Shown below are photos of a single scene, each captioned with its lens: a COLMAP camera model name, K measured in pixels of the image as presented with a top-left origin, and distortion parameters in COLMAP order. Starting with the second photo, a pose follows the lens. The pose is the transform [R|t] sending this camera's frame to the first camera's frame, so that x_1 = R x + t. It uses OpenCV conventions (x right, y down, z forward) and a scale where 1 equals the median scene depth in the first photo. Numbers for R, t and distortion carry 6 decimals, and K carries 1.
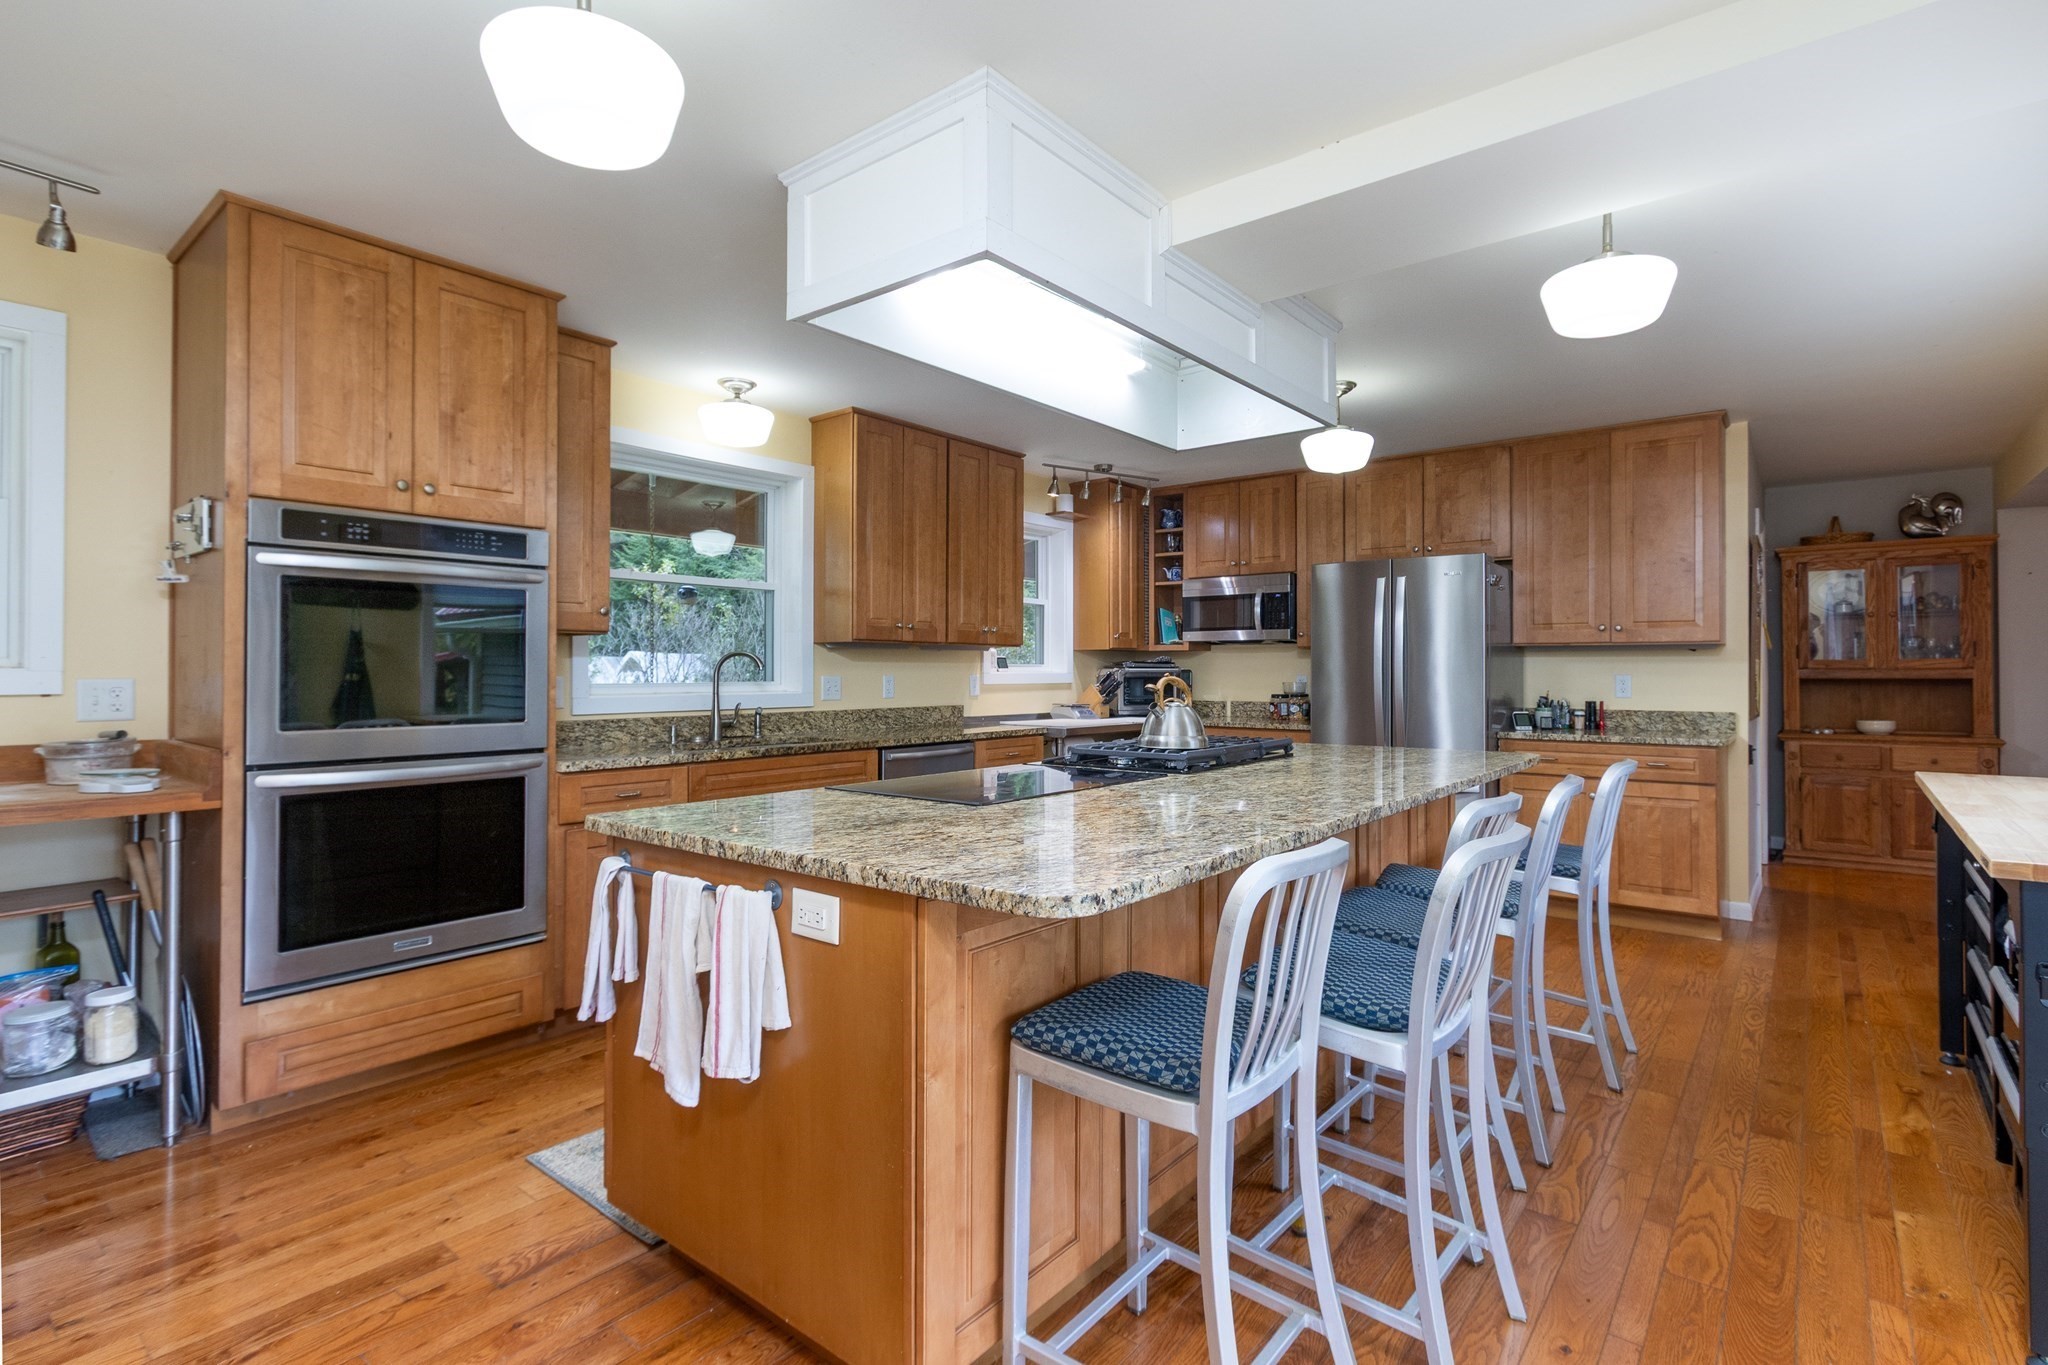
lens RADIAL K [[977.8, 0, 1024.0], [0, 977.8, 682.5], [0, 0, 1]] dist [-0.001233, -0.000389]
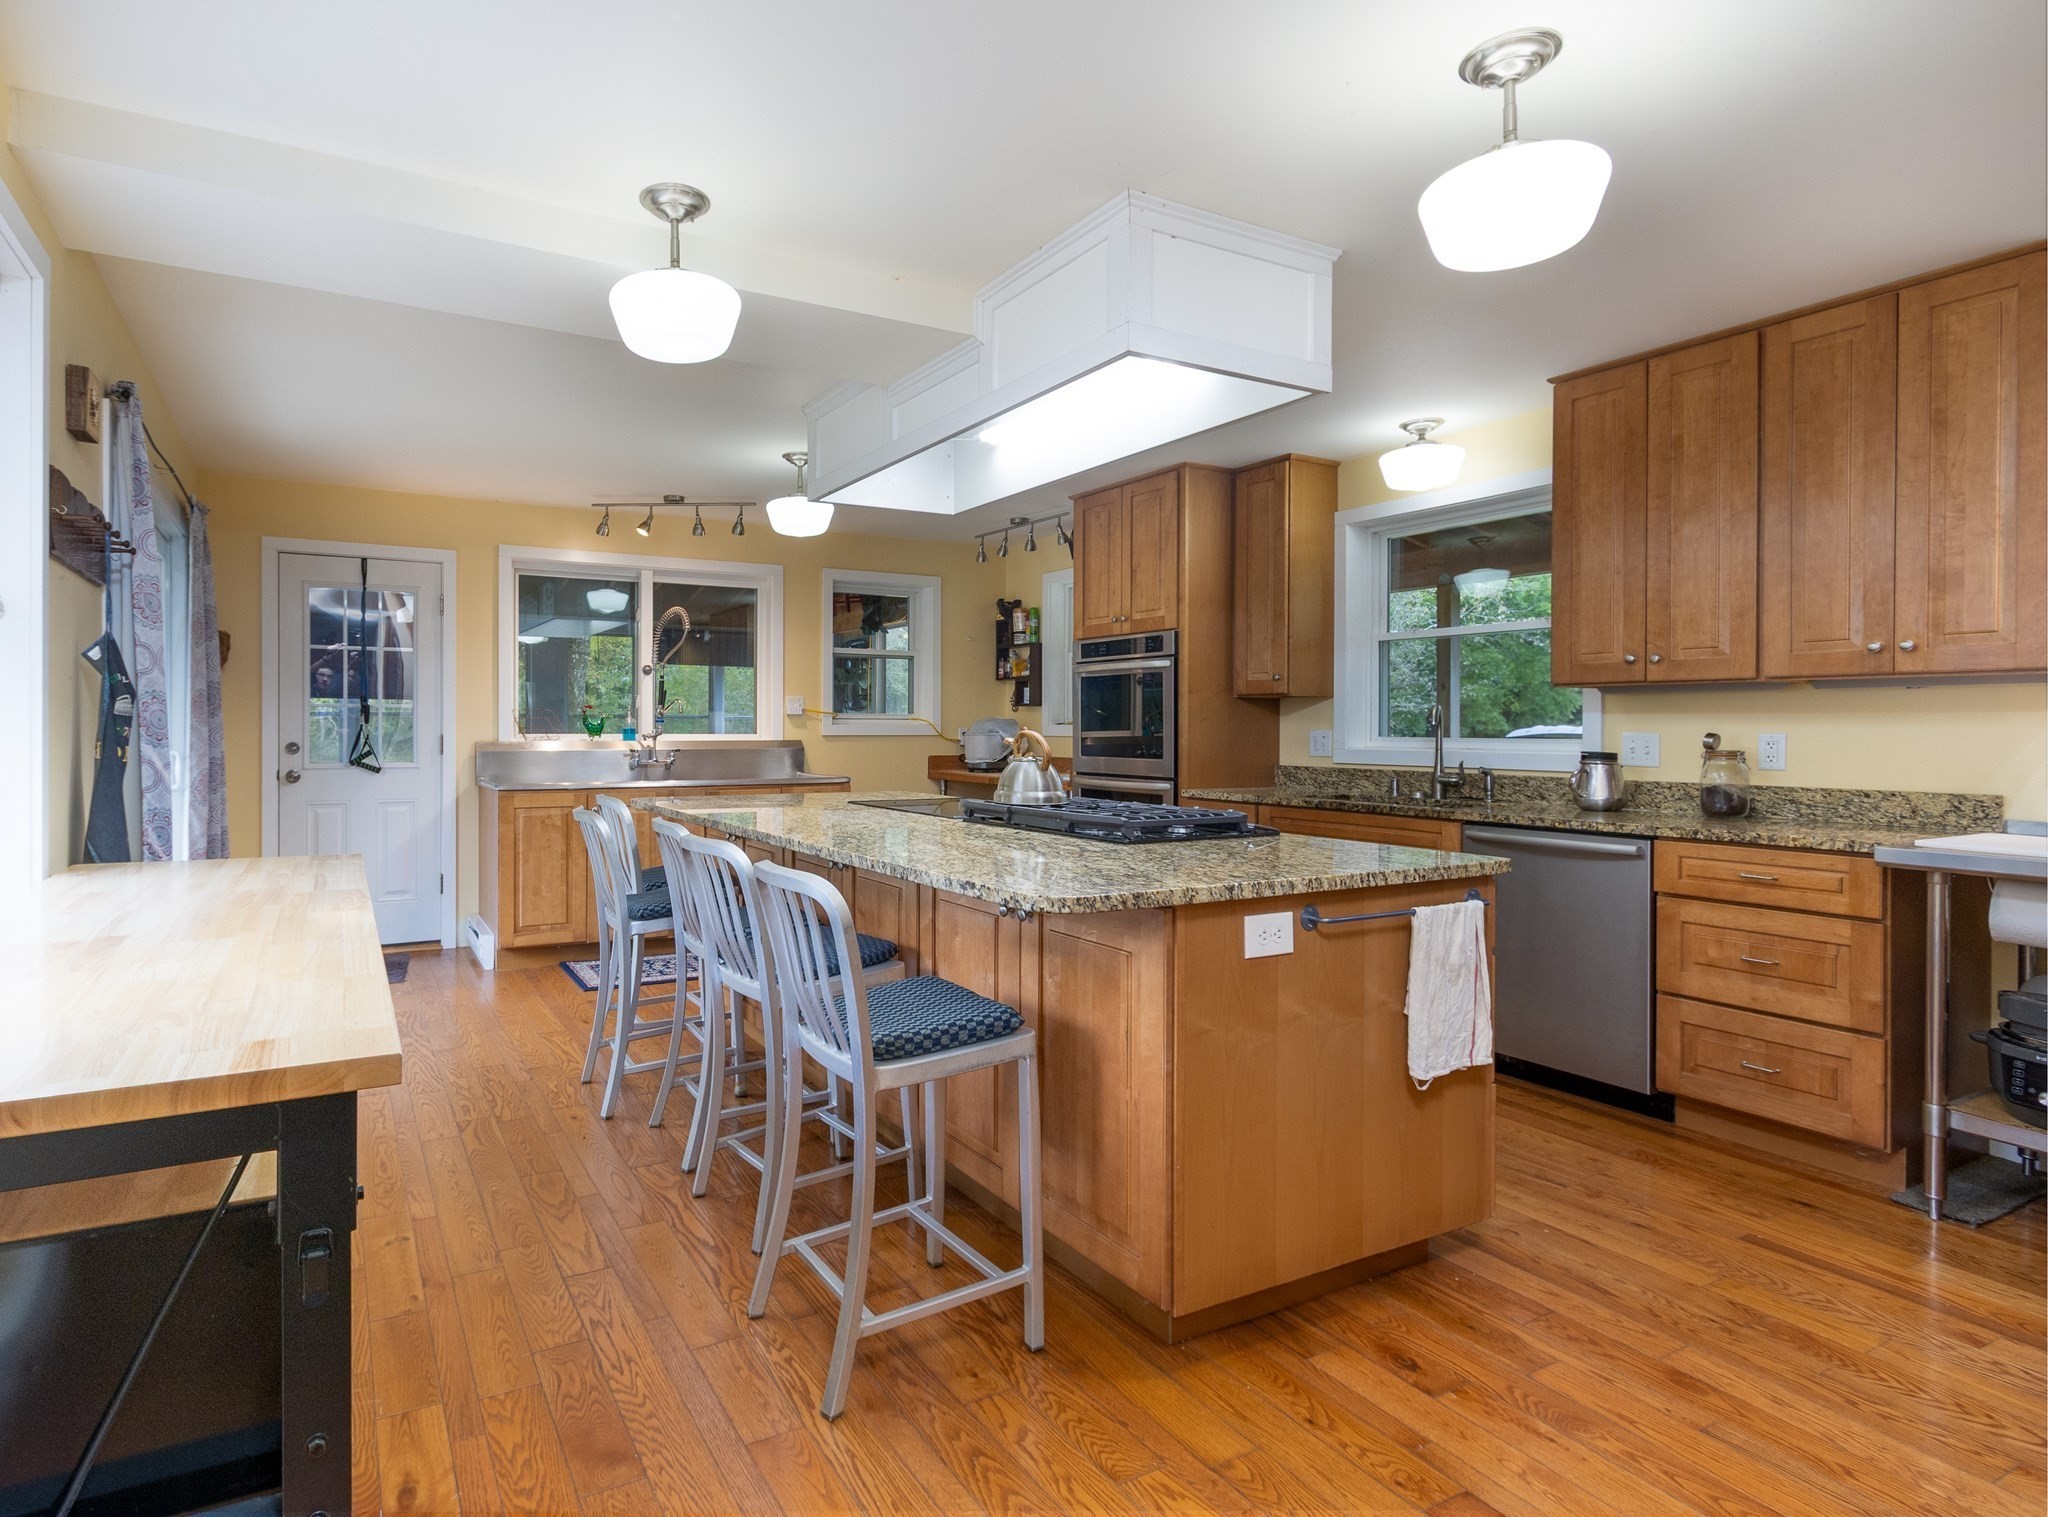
lens RADIAL K [[1079.6, 0, 910.3], [0, 1079.6, 733.3], [0, 0, 1]] dist [-0.000036, 0.000177]
pose [[-0.392061, 0.005702, -0.919922, 0.890946], [-0.011527, 0.999872, 0.011110, -0.010714], [0.919867, 0.014960, -0.391945, 0.978870]]
